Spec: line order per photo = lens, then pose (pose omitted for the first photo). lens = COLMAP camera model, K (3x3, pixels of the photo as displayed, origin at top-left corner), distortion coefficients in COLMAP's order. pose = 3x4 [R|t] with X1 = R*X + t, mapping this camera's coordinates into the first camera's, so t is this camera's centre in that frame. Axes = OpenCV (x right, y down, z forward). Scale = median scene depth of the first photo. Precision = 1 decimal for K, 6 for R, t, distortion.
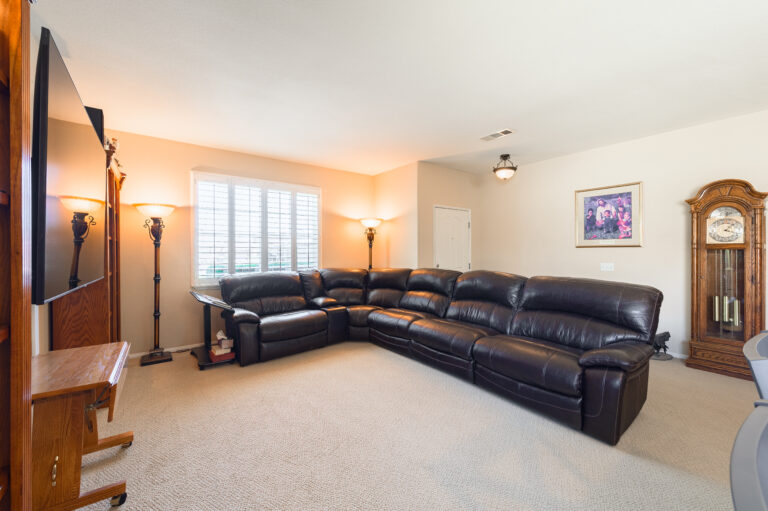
lens RADIAL K [[310.9, 0, 384.0], [0, 310.9, 255.5], [0, 0, 1]] dist [0.000274, 0.000024]
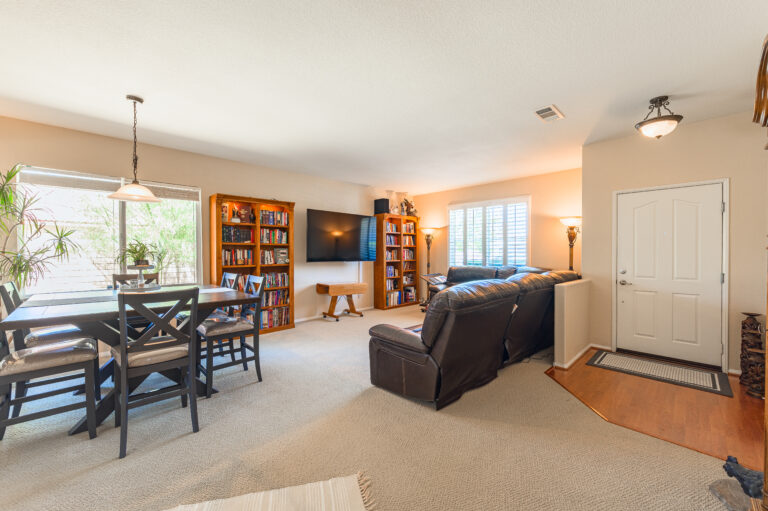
lens RADIAL K [[310.9, 0, 384.0], [0, 310.9, 255.5], [0, 0, 1]] dist [0.000274, 0.000024]
pose [[0.121536, 0.013390, -0.992497, 0.948432], [-0.014333, 0.999828, 0.011734, -0.005273], [0.992484, 0.012799, 0.121707, 0.377643]]
